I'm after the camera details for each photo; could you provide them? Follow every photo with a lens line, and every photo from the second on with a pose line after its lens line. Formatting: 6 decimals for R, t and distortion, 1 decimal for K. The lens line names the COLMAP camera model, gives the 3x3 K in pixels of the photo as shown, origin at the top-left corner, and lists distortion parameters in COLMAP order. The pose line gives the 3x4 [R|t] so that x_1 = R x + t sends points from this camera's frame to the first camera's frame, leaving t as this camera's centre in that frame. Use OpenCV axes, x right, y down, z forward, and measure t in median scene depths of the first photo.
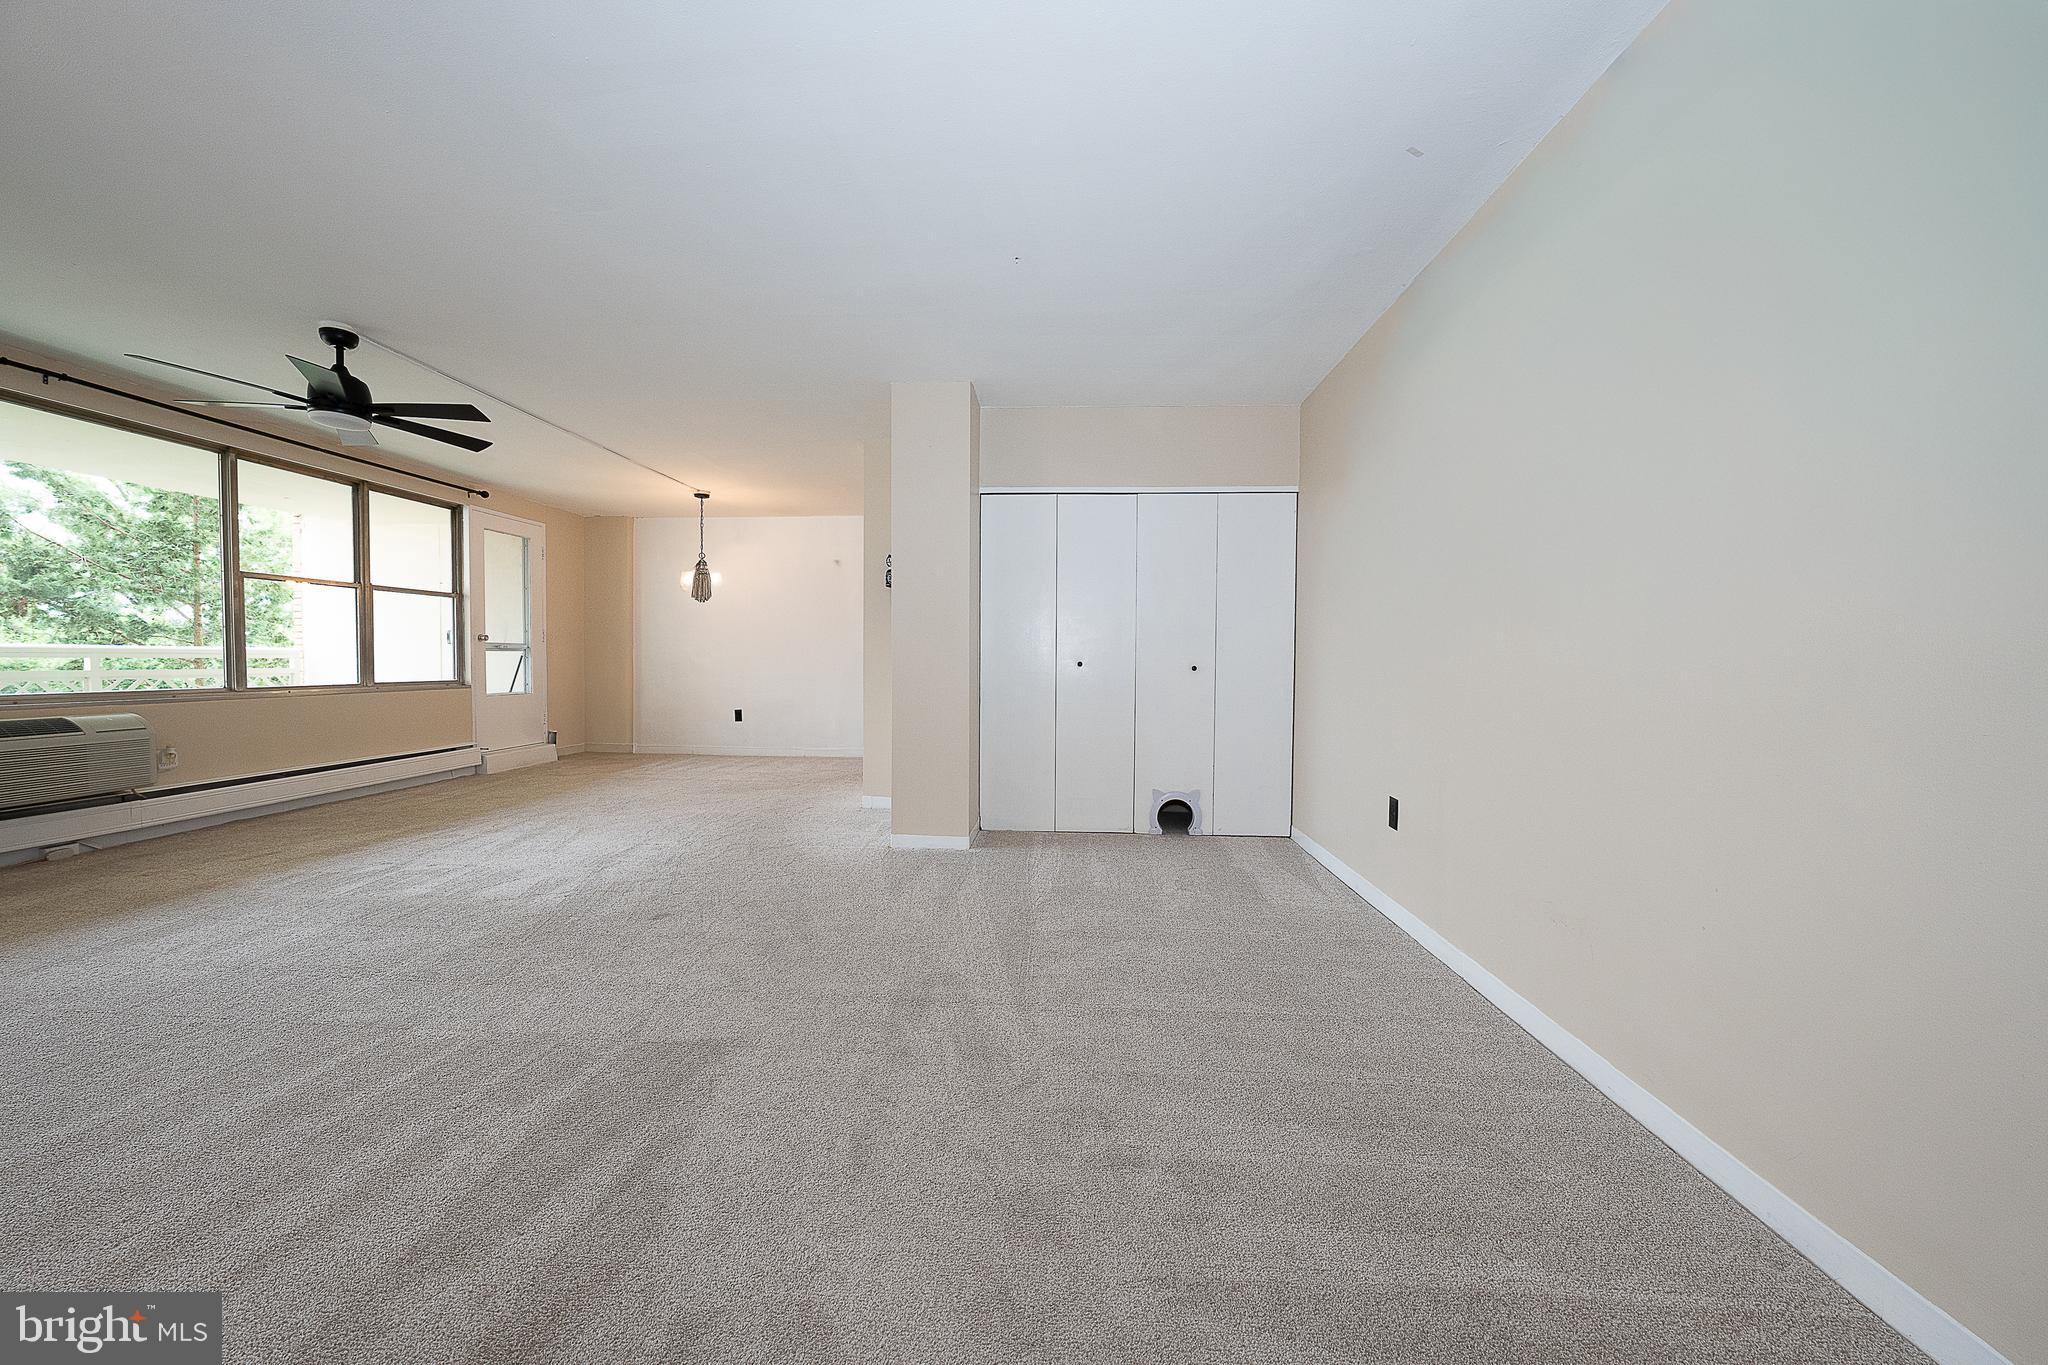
lens RADIAL K [[705.2, 0, 1036.2], [0, 705.2, 677.2], [0, 0, 1]] dist [-0.029662, 0.005589]
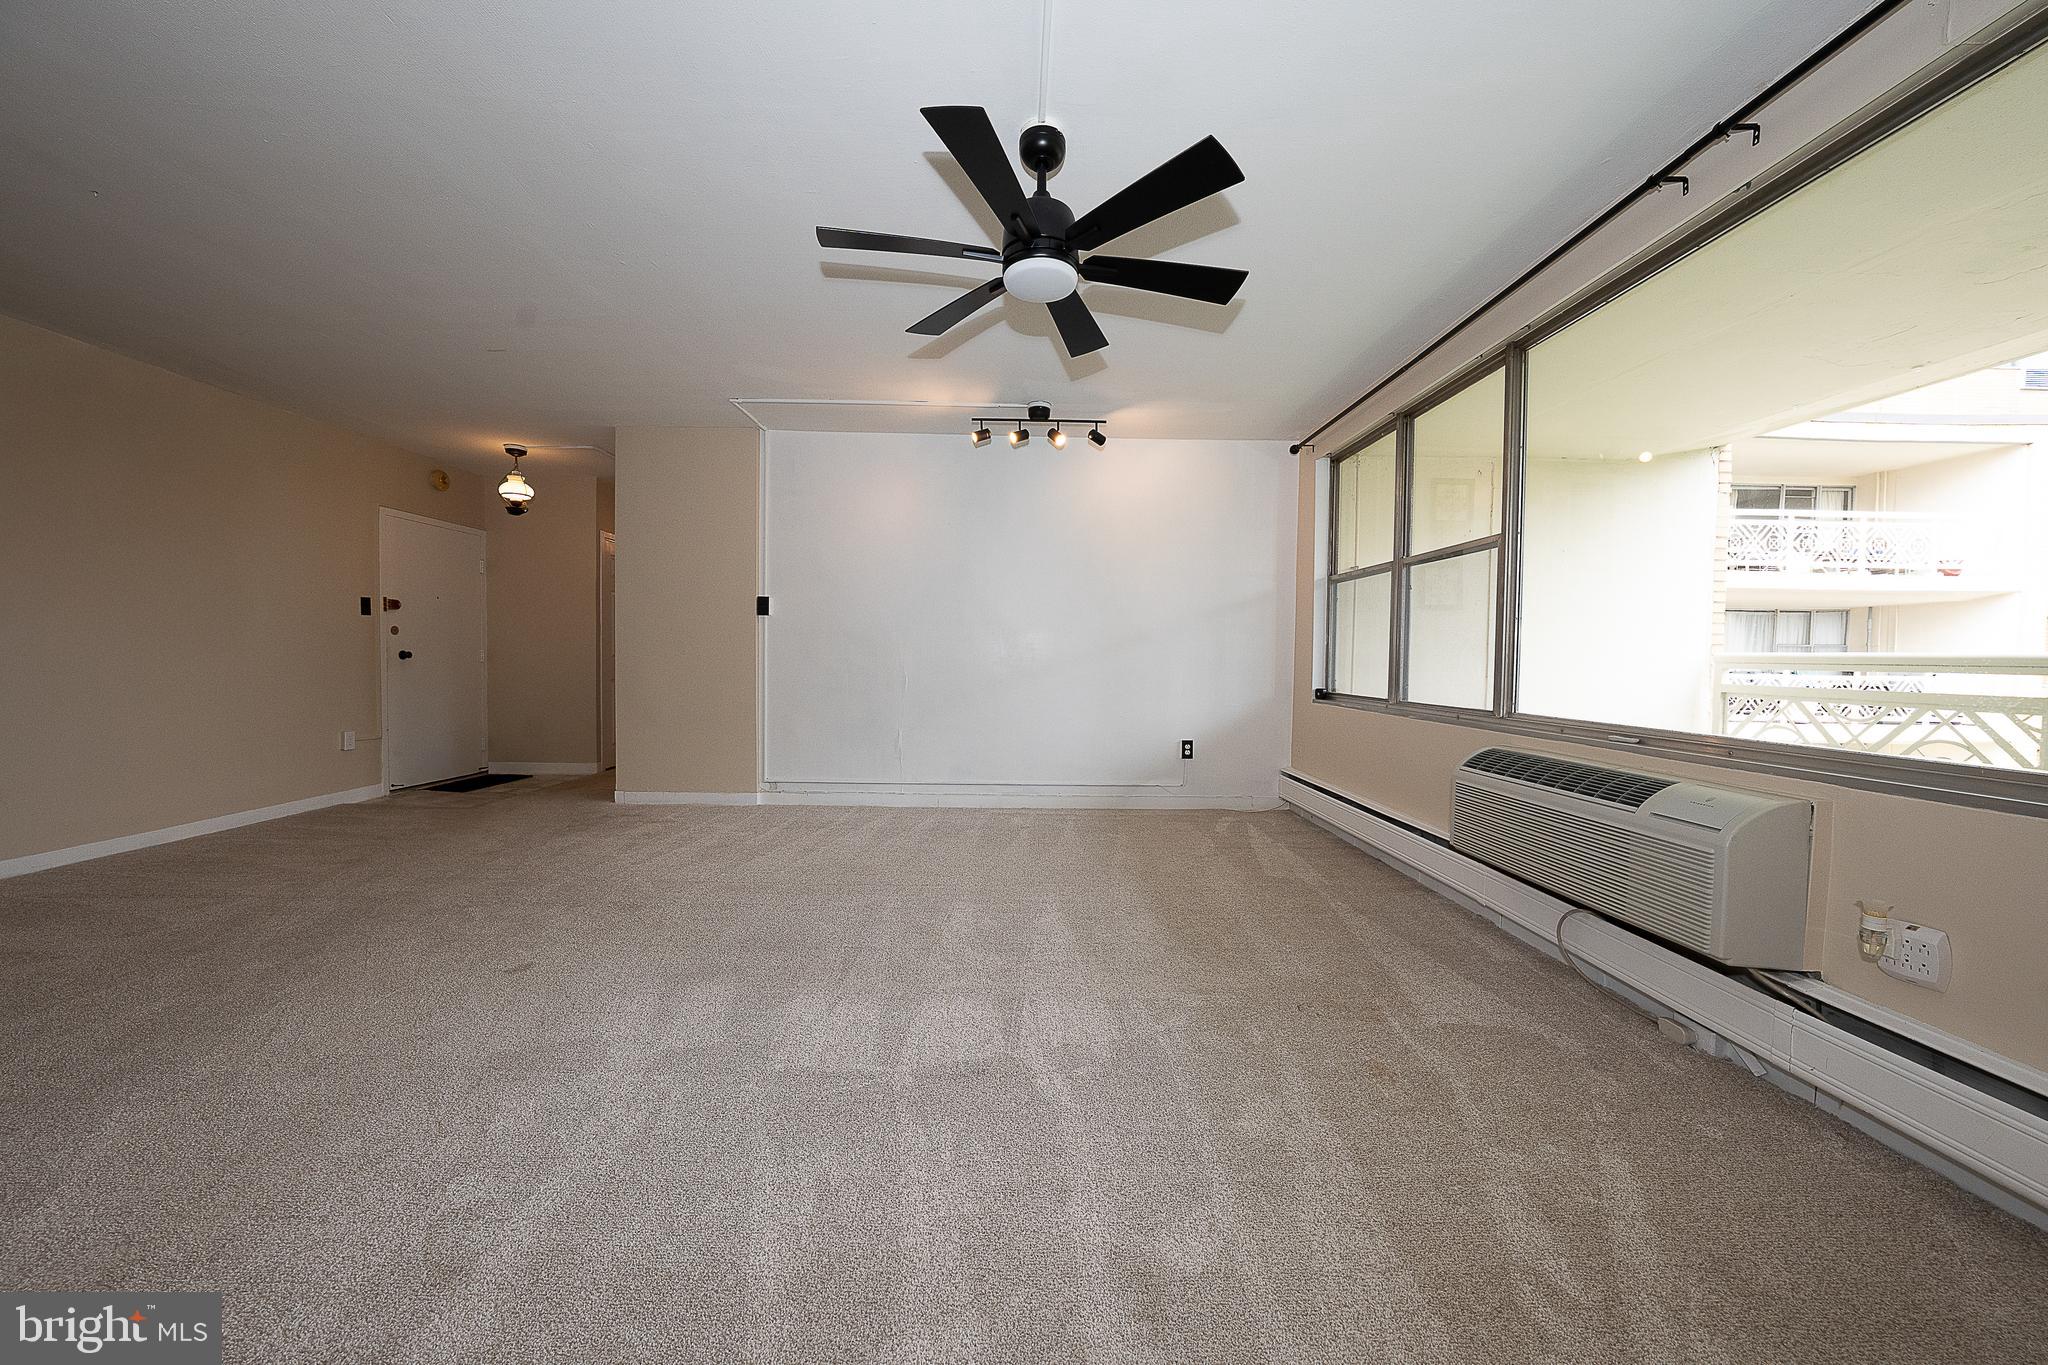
lens RADIAL K [[705.2, 0, 1031.5], [0, 705.2, 680.0], [0, 0, 1]] dist [-0.029662, 0.005589]
pose [[-0.997204, -0.016529, -0.072874, -0.503692], [-0.020894, 0.998006, 0.059554, -0.025085], [0.071744, 0.060910, -0.995562, 0.863160]]
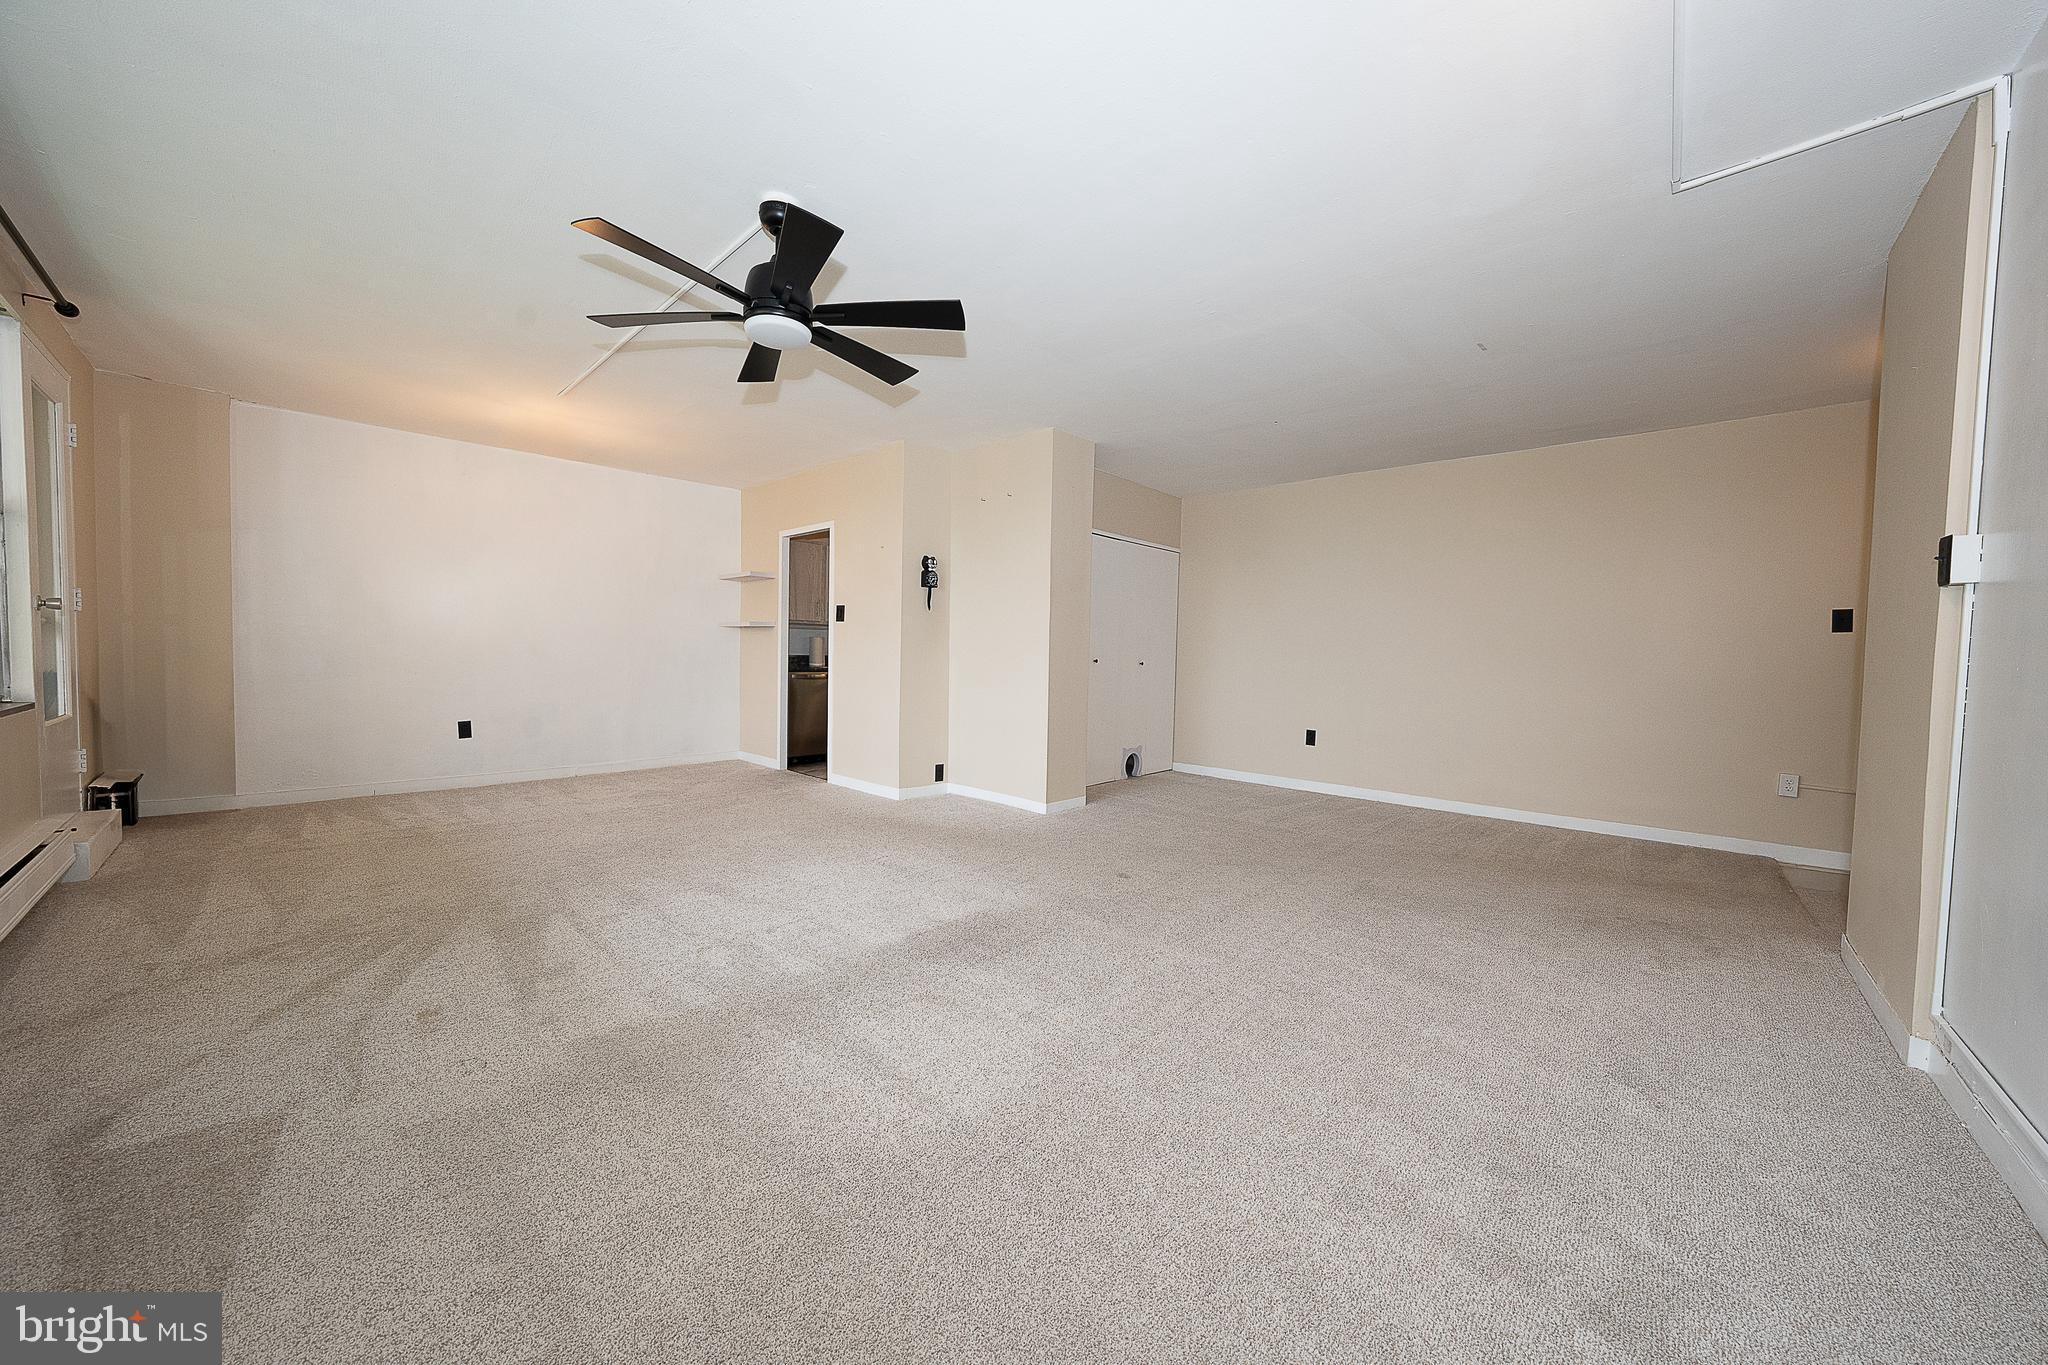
lens RADIAL K [[705.2, 0, 1027.8], [0, 705.2, 690.5], [0, 0, 1]] dist [-0.029662, 0.005589]
pose [[0.639431, -0.035137, 0.768045, -0.741403], [0.003810, 0.999088, 0.042536, -0.013810], [-0.768839, -0.024273, 0.638981, 0.170769]]
